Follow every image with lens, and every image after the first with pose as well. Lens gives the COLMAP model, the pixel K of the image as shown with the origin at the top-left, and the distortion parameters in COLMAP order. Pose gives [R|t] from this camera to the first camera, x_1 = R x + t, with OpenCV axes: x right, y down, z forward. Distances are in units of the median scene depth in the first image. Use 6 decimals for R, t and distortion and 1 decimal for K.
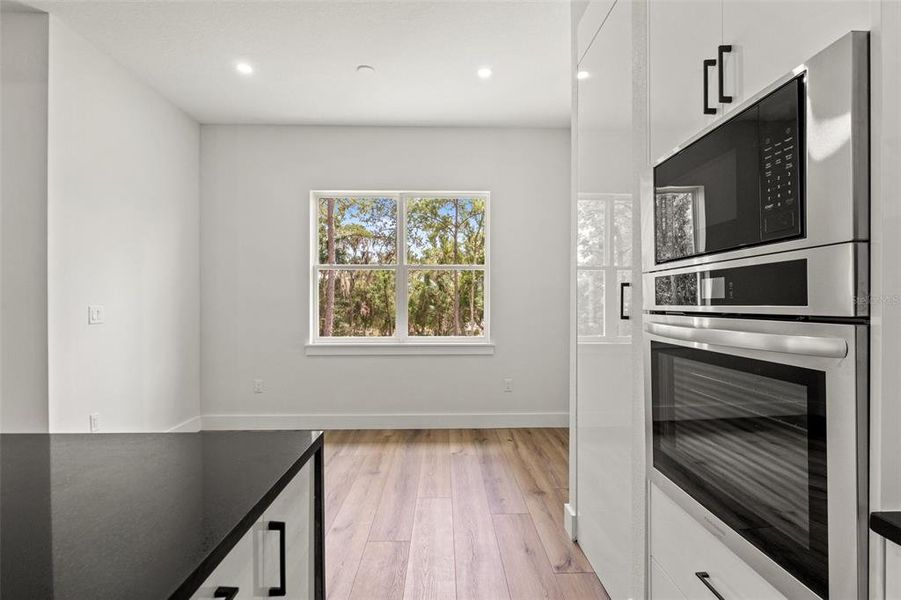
lens RADIAL K [[429.6, 0, 426.1], [0, 429.6, 304.2], [0, 0, 1]] dist [-0.003580, -0.000212]
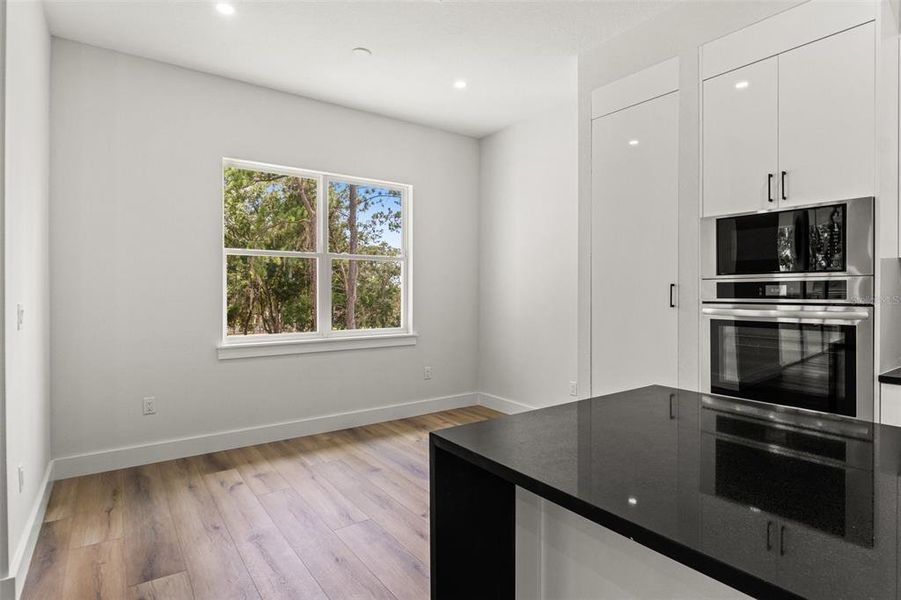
lens RADIAL K [[508.0, 0, 414.5], [0, 508.0, 291.1], [0, 0, 1]] dist [0.007115, 0.000415]
pose [[0.823927, 0.000323, 0.566696, -0.601017], [0.001275, 0.999996, -0.002424, -0.008731], [-0.566694, 0.002720, 0.823924, -0.000766]]
